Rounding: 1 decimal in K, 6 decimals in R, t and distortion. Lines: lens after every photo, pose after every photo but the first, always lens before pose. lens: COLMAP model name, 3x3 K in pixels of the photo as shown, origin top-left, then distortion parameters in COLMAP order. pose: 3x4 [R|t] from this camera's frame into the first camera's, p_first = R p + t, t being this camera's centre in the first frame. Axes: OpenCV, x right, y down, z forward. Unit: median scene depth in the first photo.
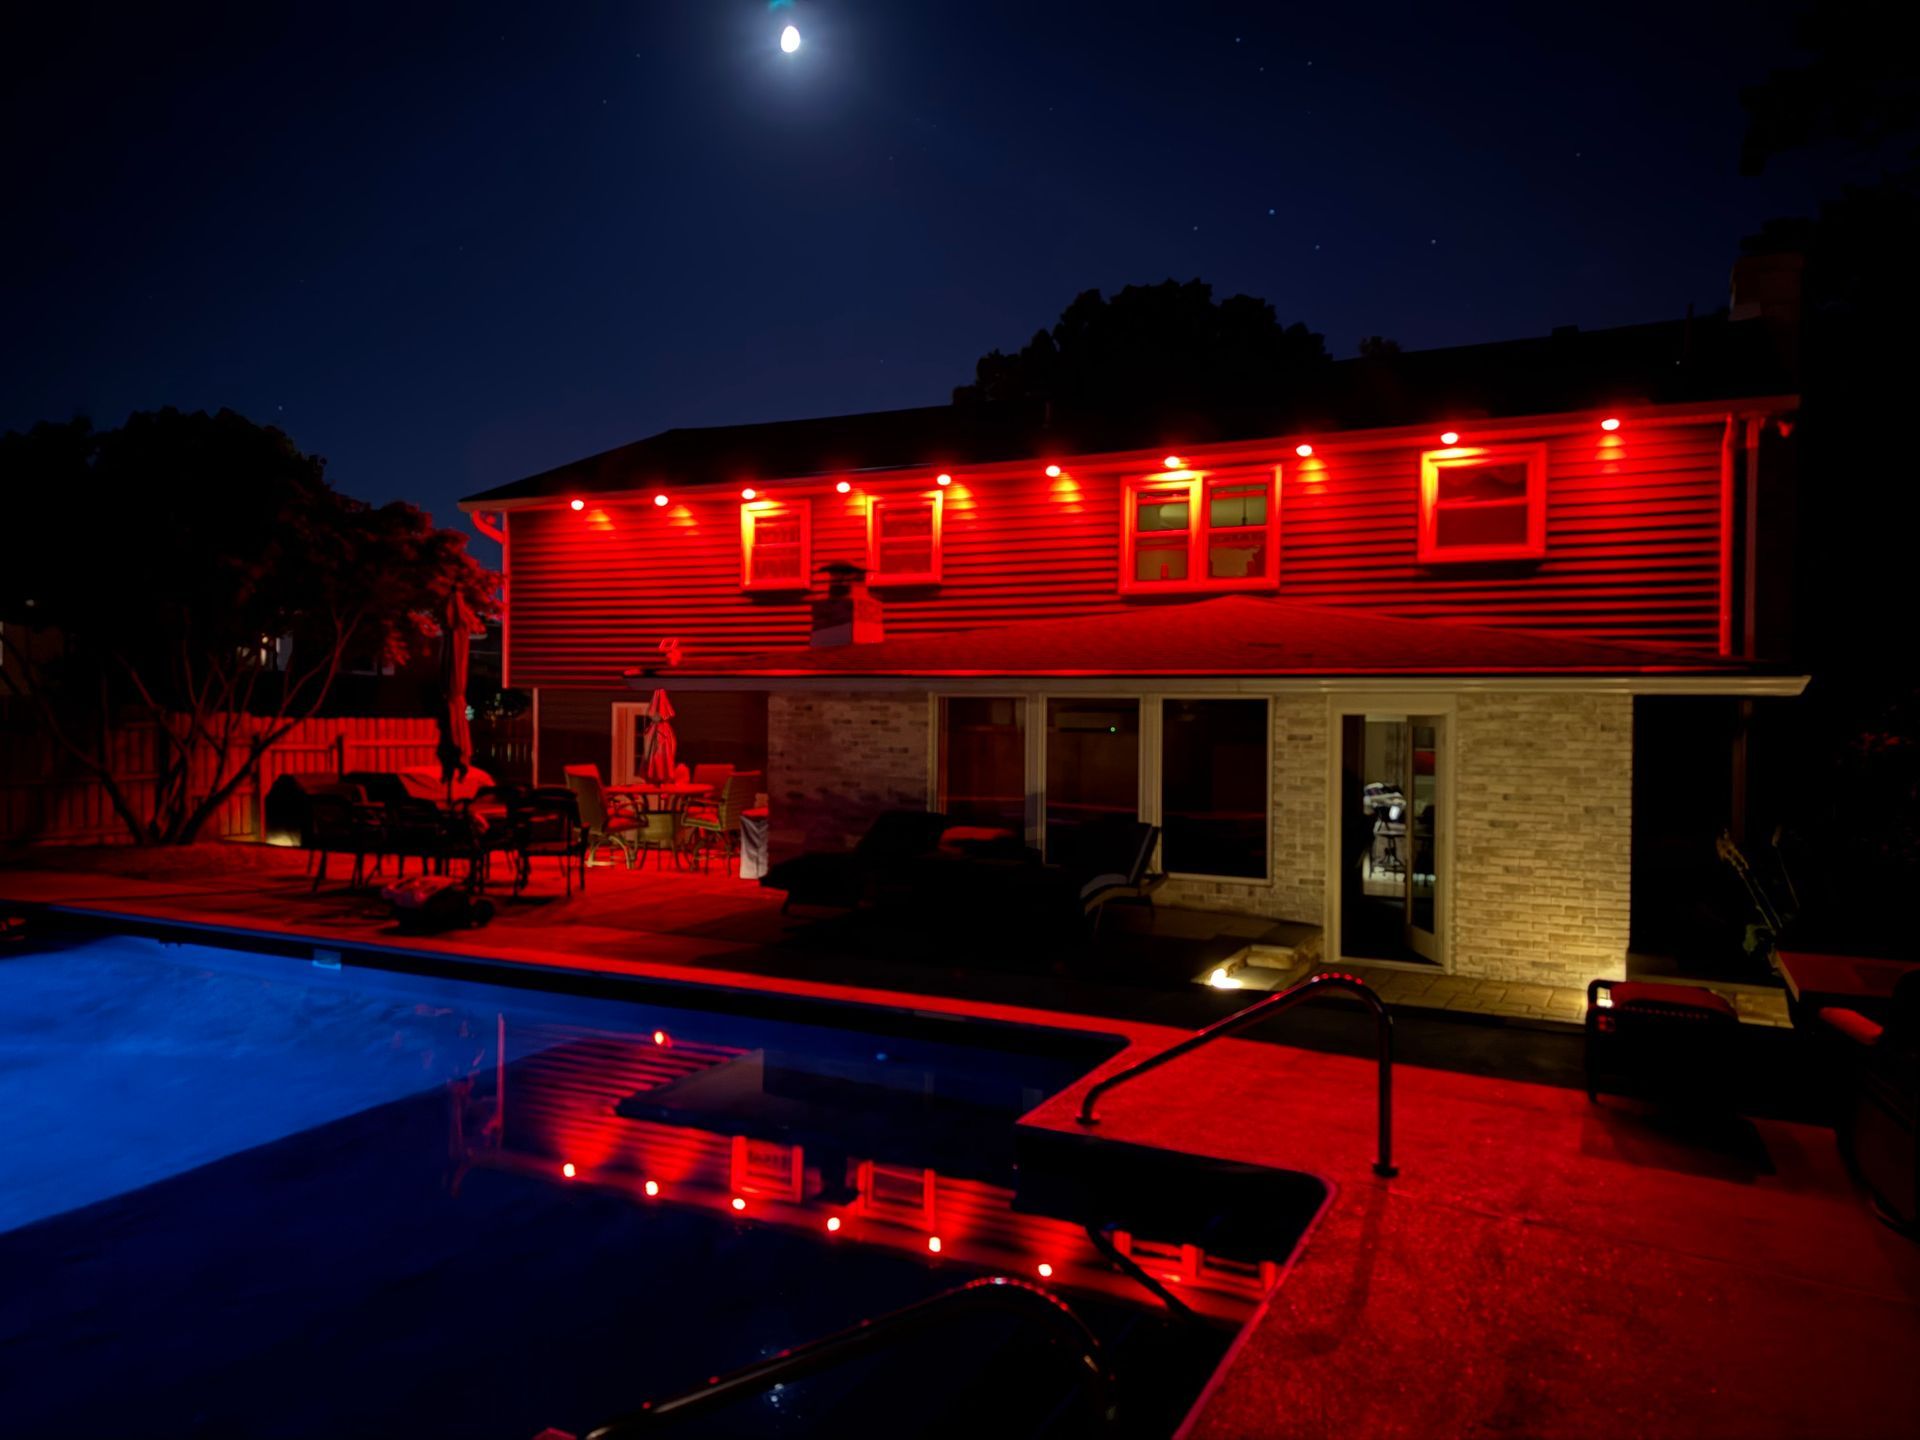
lens RADIAL K [[1382.4, 0, 915.7], [0, 1382.4, 716.6], [0, 0, 1]] dist [0.081999, -0.062799]
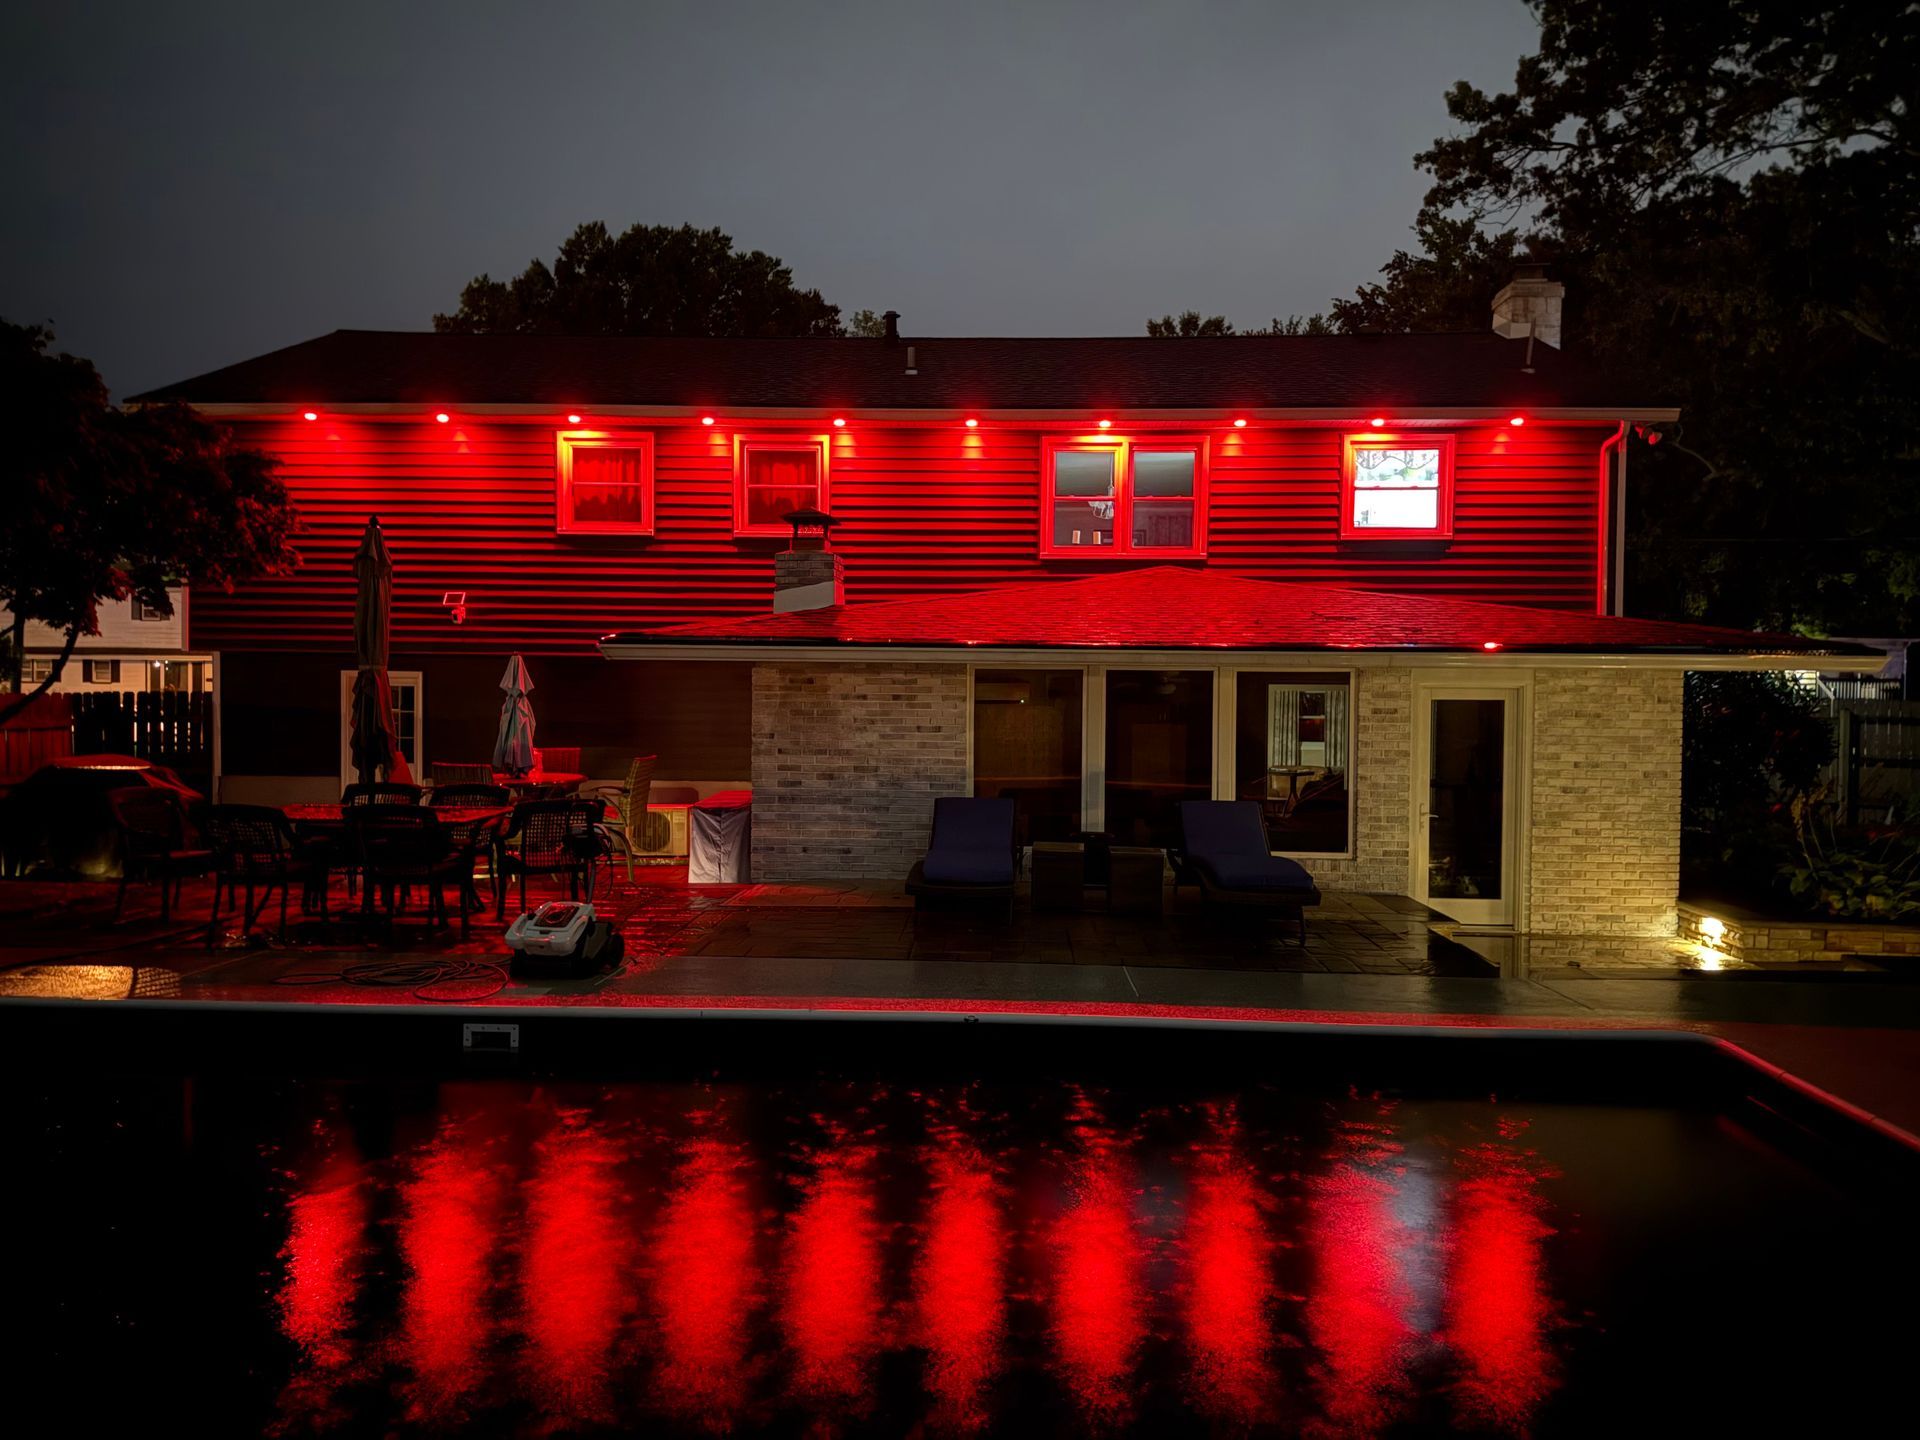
lens RADIAL K [[1384.0, 0, 967.0], [0, 1384.0, 730.7], [0, 0, 1]] dist [0.042441, -0.001519]
pose [[0.901245, -0.016930, 0.432980, -0.372844], [0.001351, 0.999341, 0.036264, -0.006522], [-0.433309, -0.032098, 0.900674, 0.194211]]
